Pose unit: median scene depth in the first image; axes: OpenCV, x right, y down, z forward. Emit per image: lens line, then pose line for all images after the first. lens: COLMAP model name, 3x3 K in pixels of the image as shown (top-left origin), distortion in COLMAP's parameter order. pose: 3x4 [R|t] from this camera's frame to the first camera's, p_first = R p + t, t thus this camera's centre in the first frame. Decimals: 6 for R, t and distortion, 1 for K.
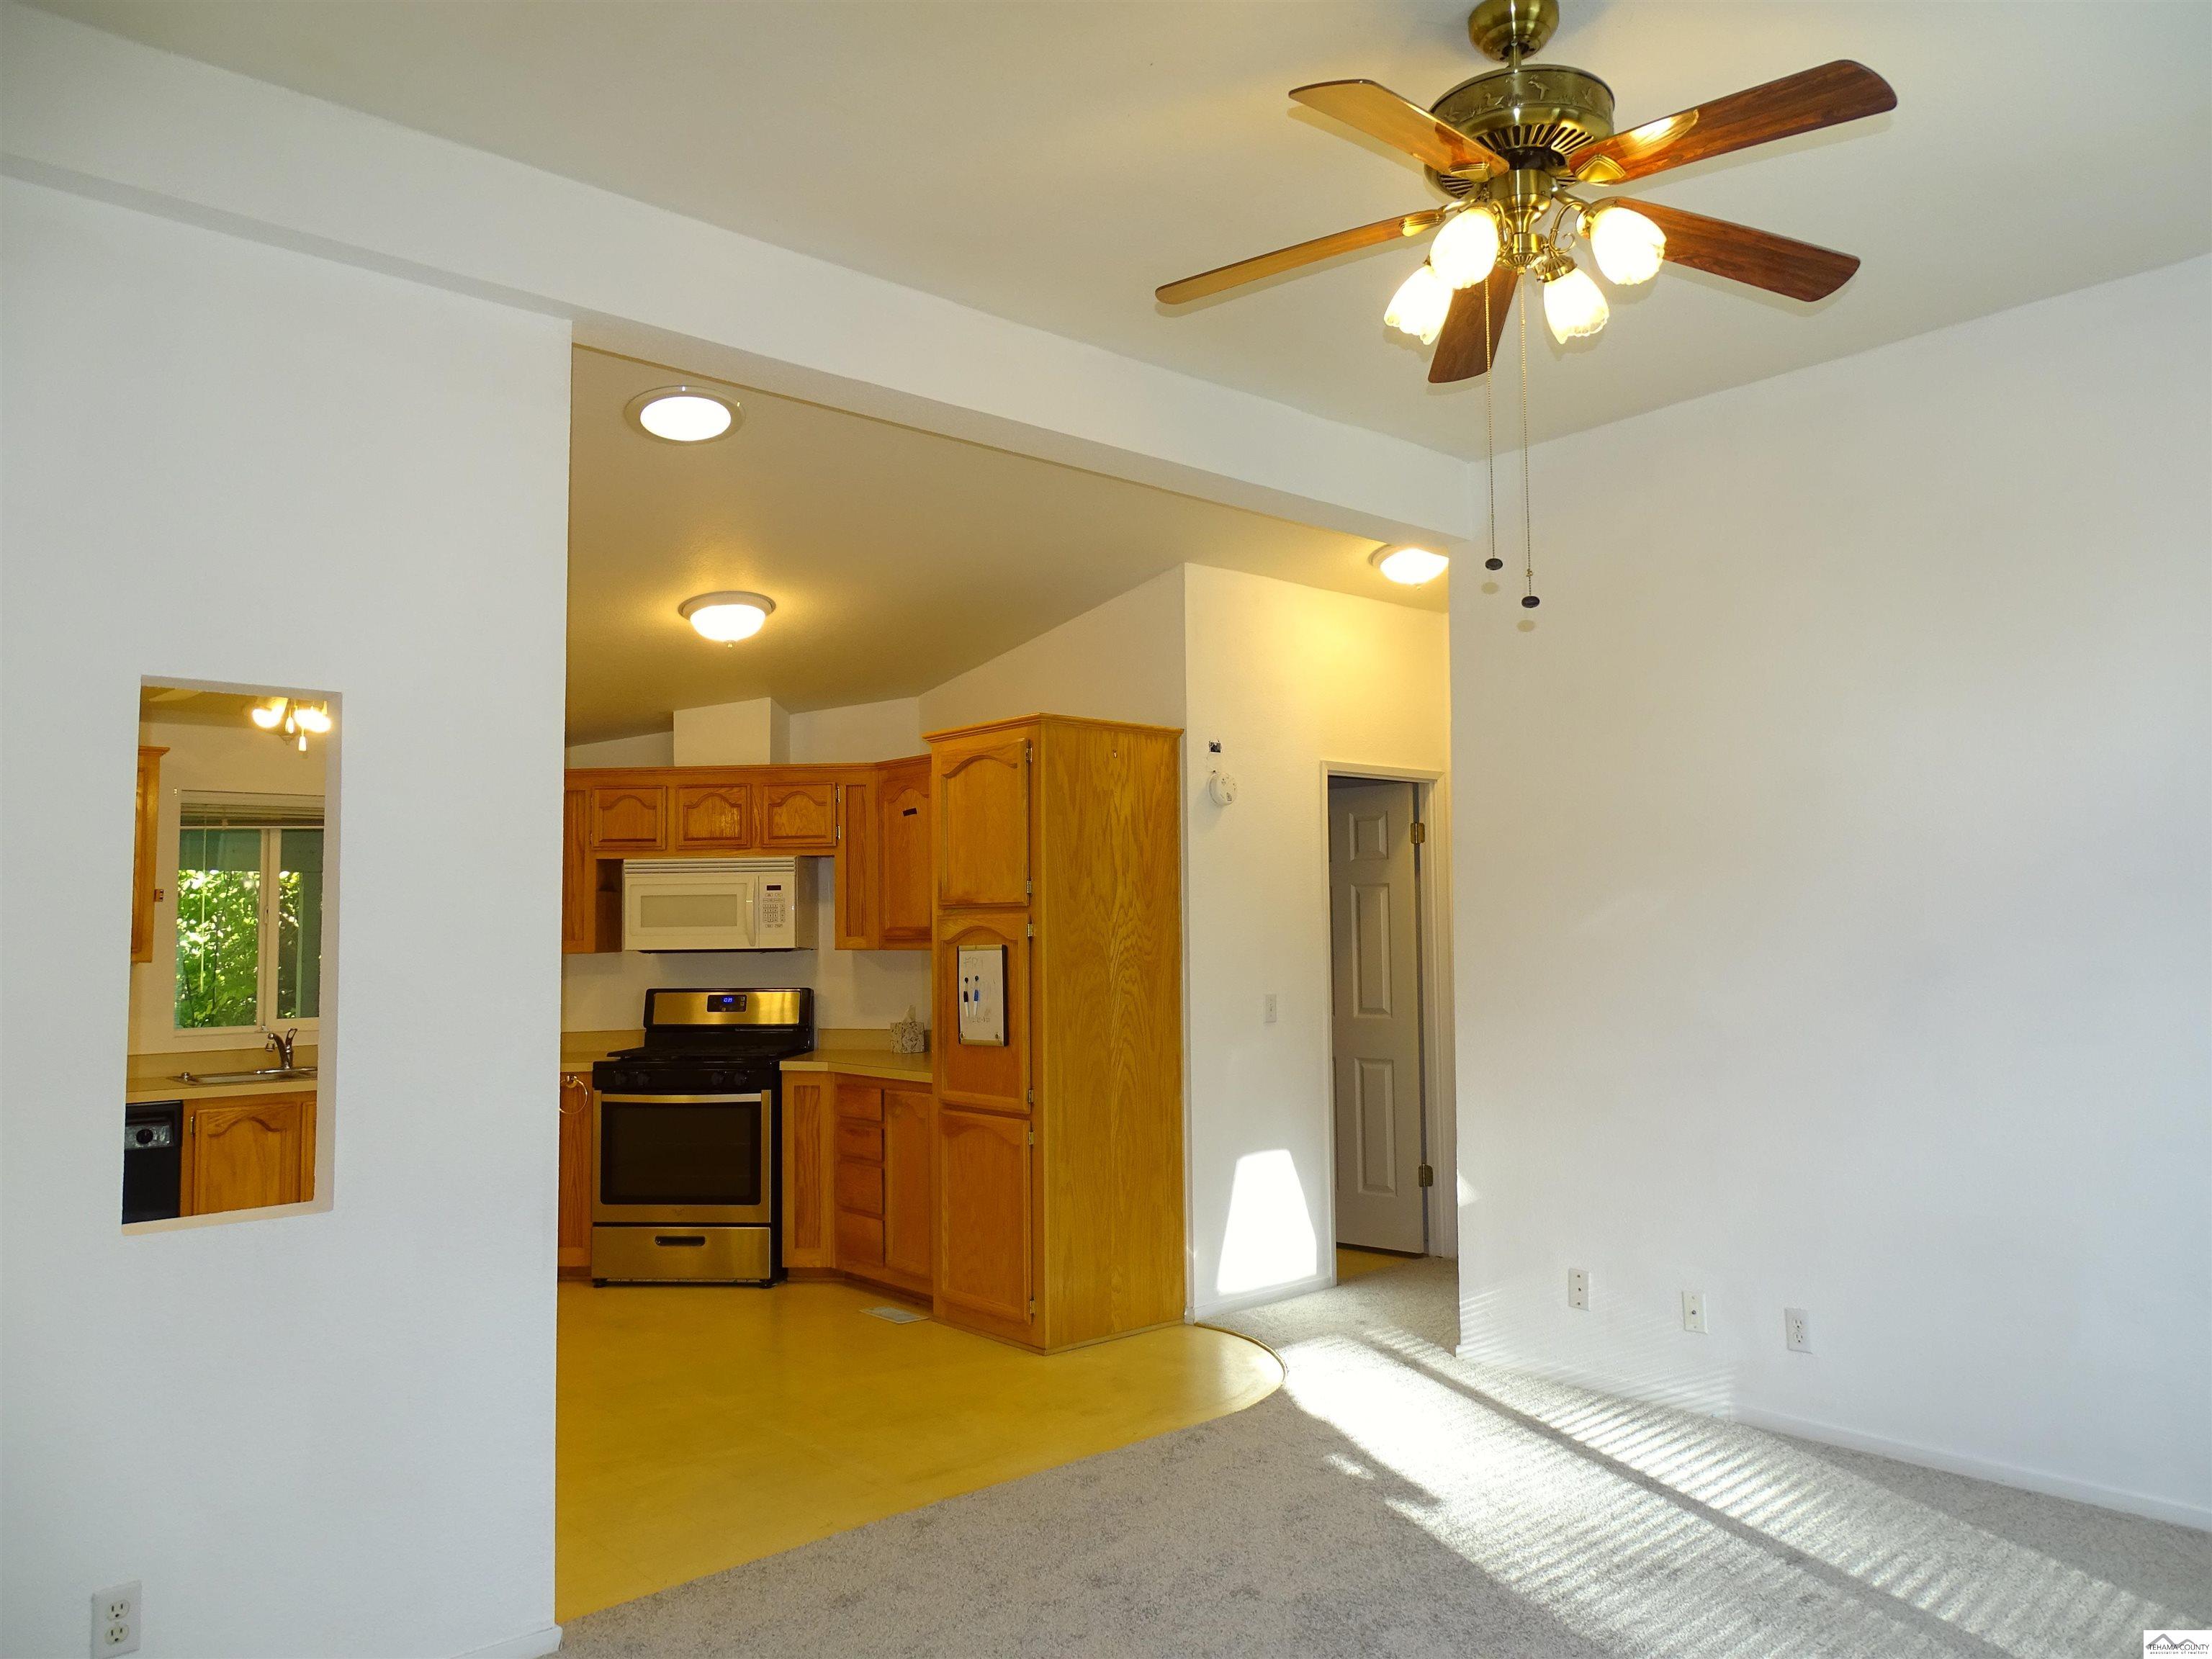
lens RADIAL K [[1555.7, 0, 1109.2], [0, 1555.7, 822.7], [0, 0, 1]] dist [-0.003655, -0.000747]
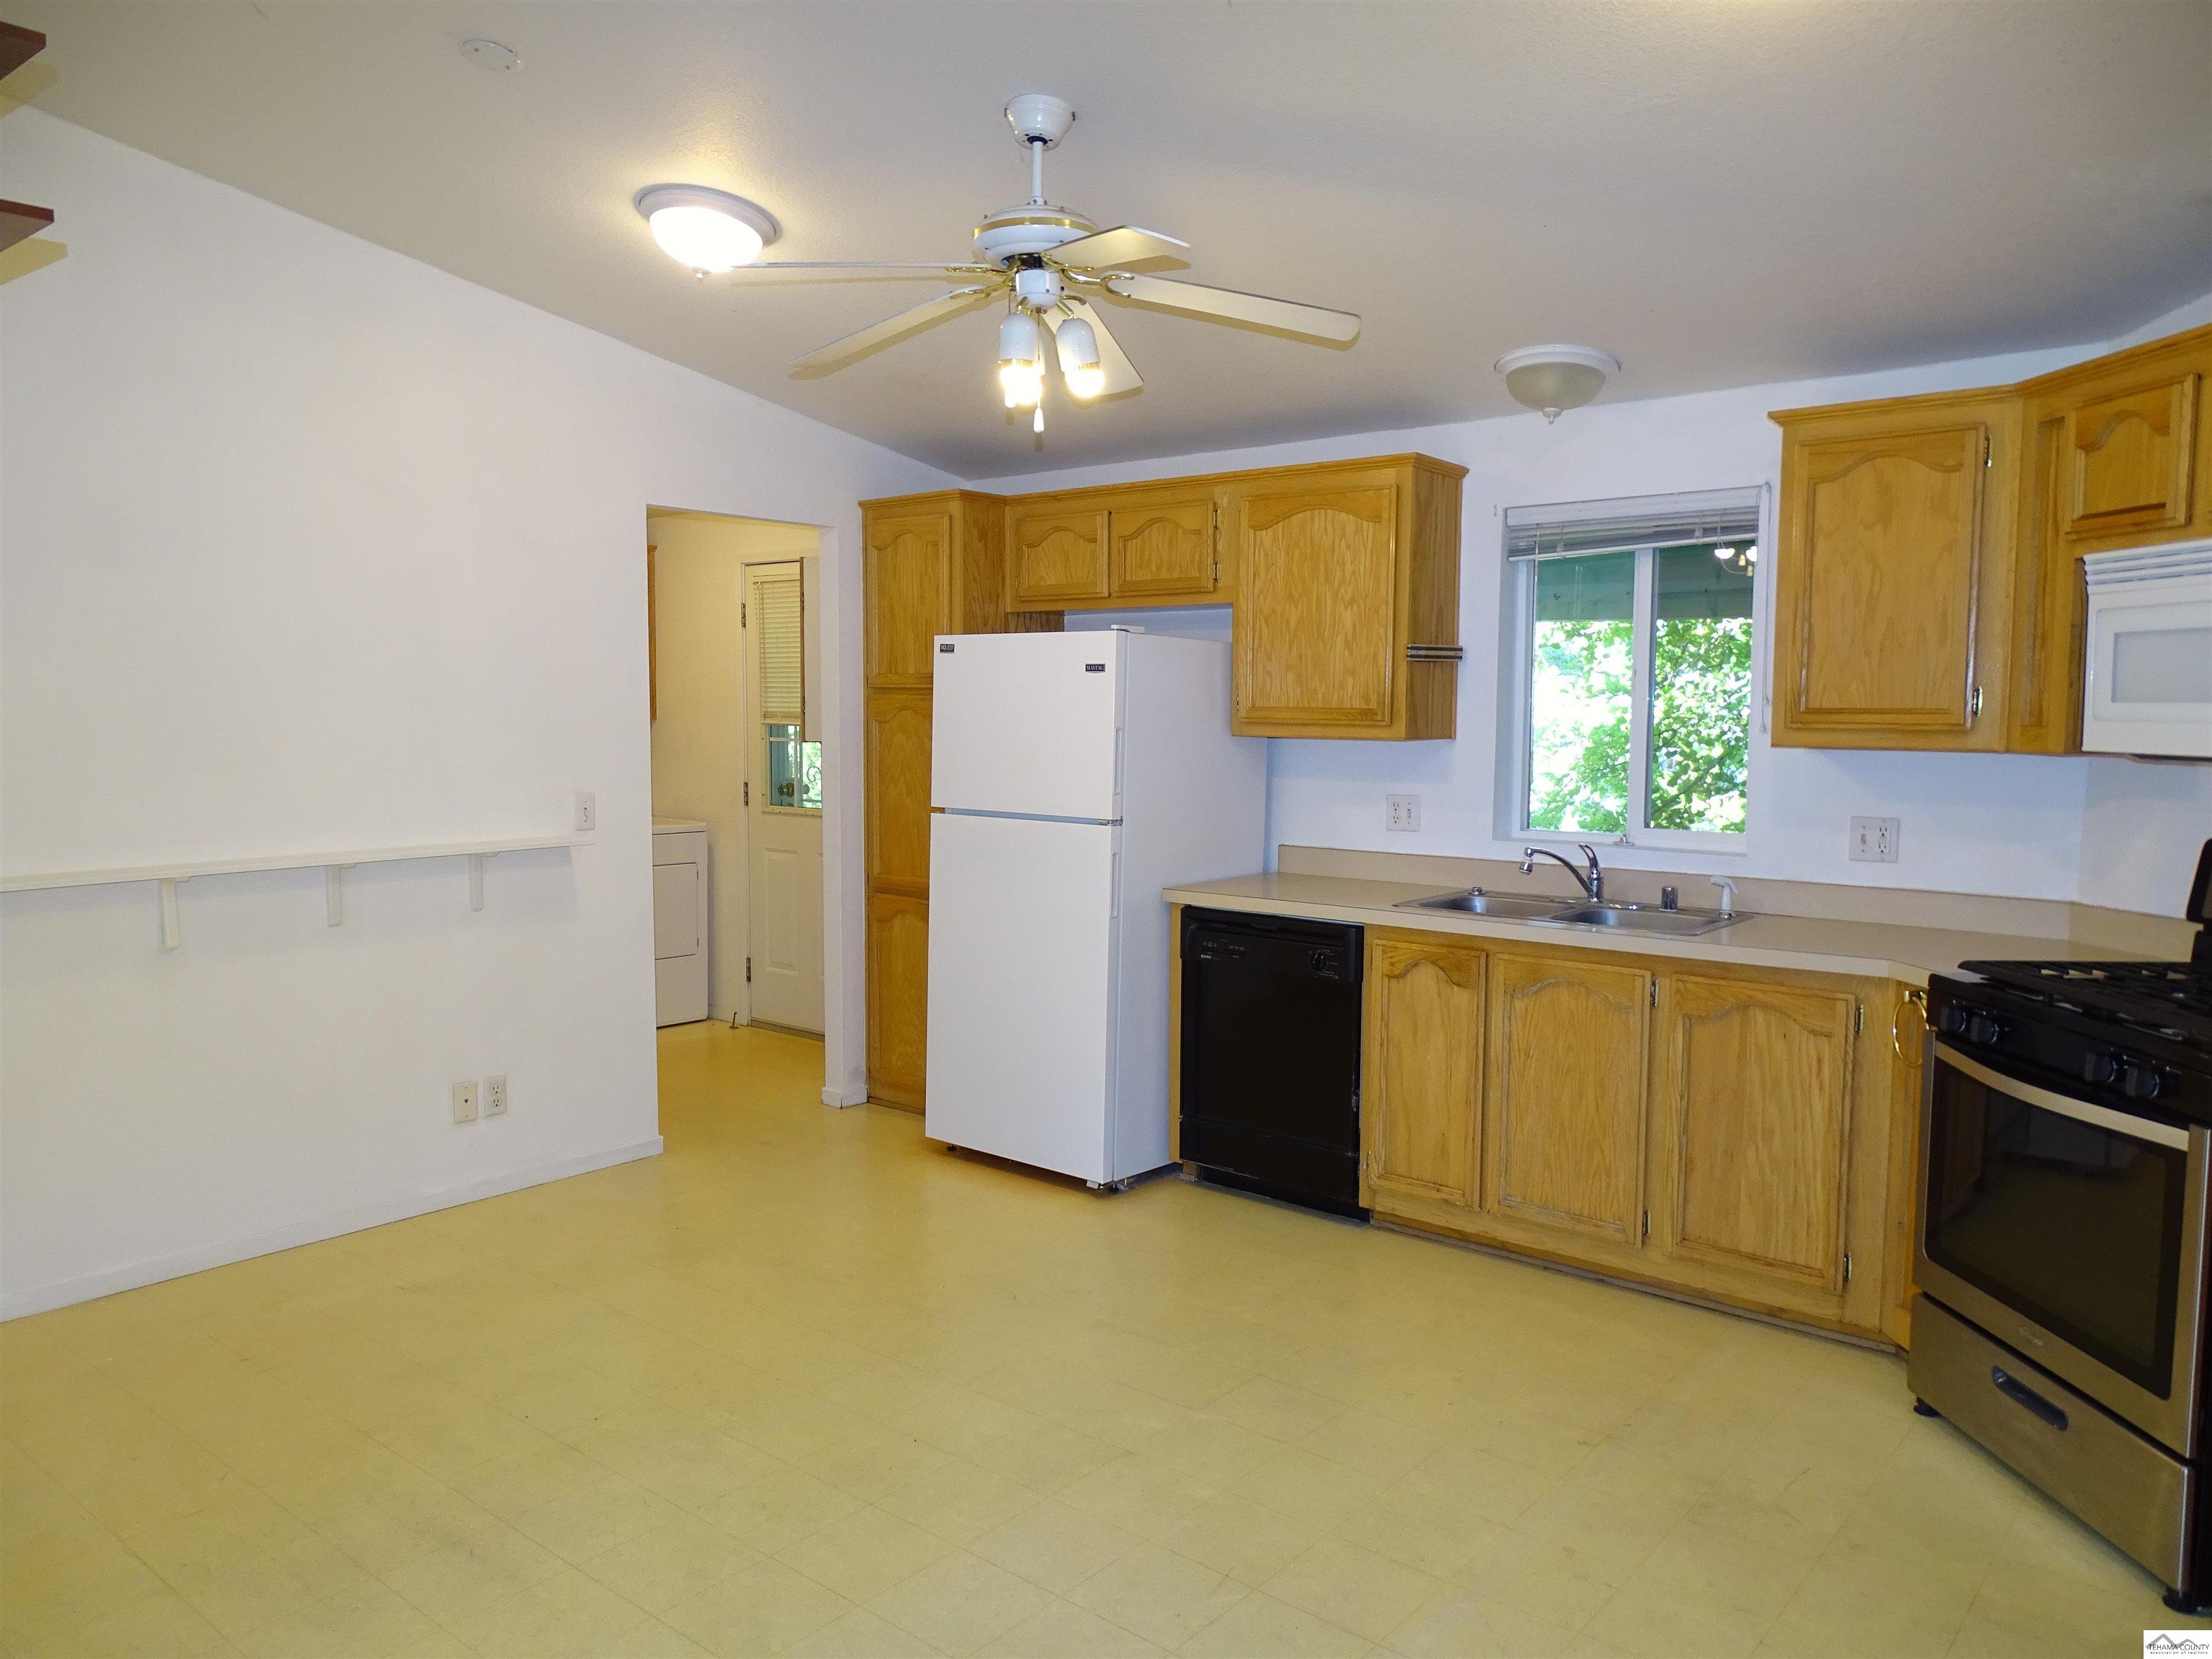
lens RADIAL K [[1555.7, 0, 1109.2], [0, 1555.7, 822.7], [0, 0, 1]] dist [-0.003655, -0.000747]
pose [[0.163562, 0.091202, -0.982308, 0.109796], [0.062227, 0.992781, 0.102535, 0.039382], [0.984569, -0.077897, 0.156706, 0.675922]]
